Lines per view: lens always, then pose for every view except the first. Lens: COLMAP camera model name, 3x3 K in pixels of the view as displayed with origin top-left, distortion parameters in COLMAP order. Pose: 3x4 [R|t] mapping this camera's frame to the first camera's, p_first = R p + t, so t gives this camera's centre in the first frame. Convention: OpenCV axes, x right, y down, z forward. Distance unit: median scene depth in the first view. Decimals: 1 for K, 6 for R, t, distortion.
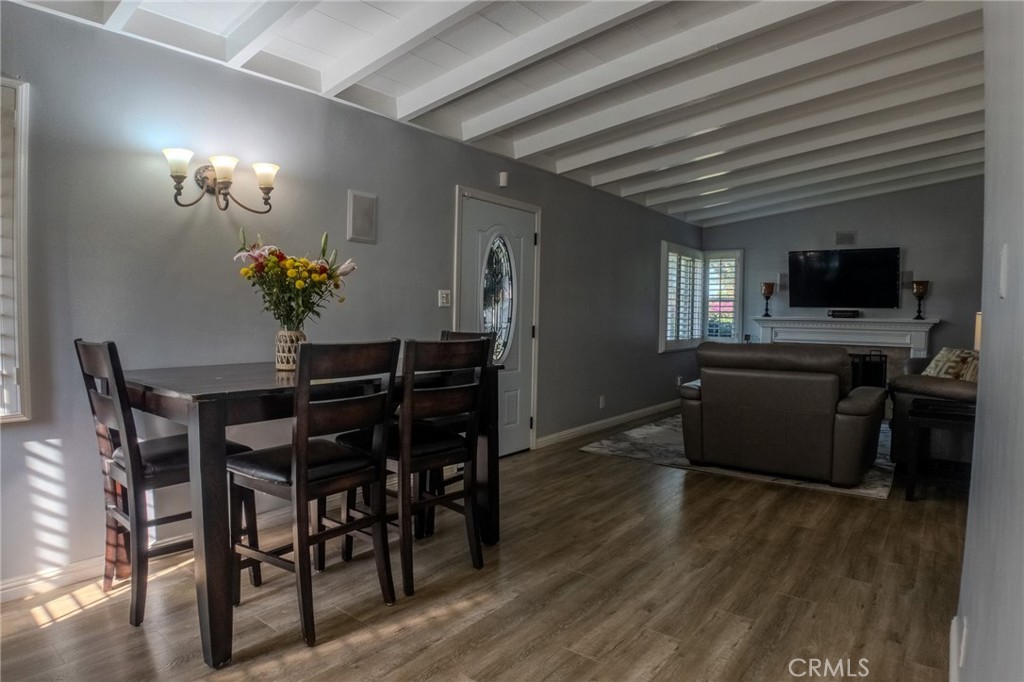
lens RADIAL K [[596.5, 0, 506.0], [0, 596.5, 343.7], [0, 0, 1]] dist [-0.082866, 0.003270]
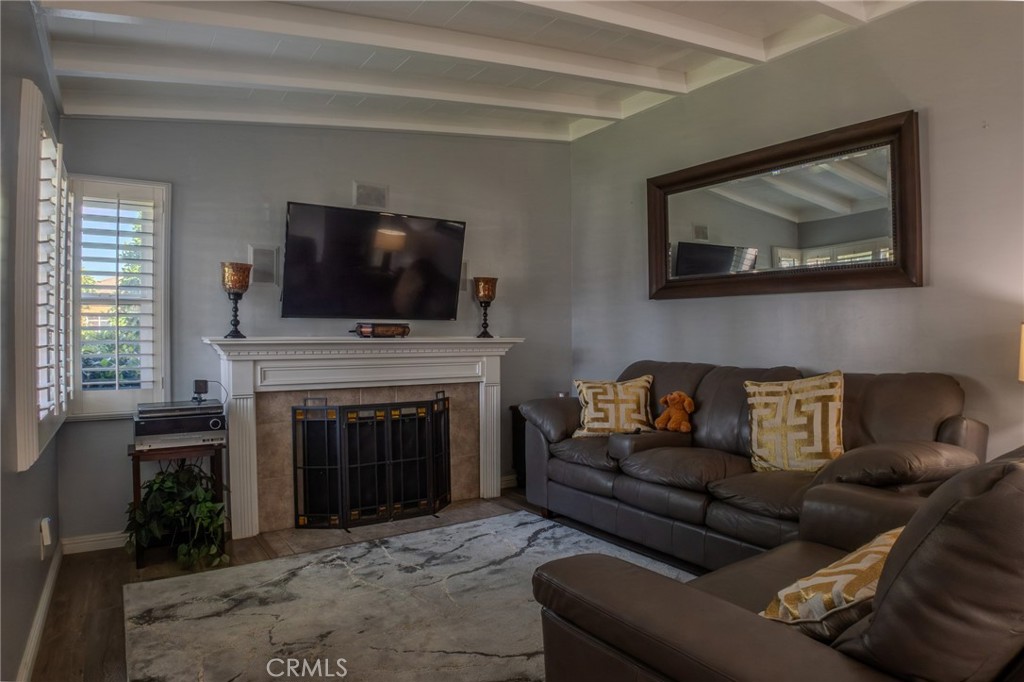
lens RADIAL K [[596.5, 0, 506.0], [0, 596.5, 343.7], [0, 0, 1]] dist [-0.082866, 0.003270]
pose [[0.314757, -0.021940, 0.948919, 0.077413], [0.053323, 0.998563, 0.005400, -0.033302], [-0.947673, 0.048900, 0.315475, 0.669292]]
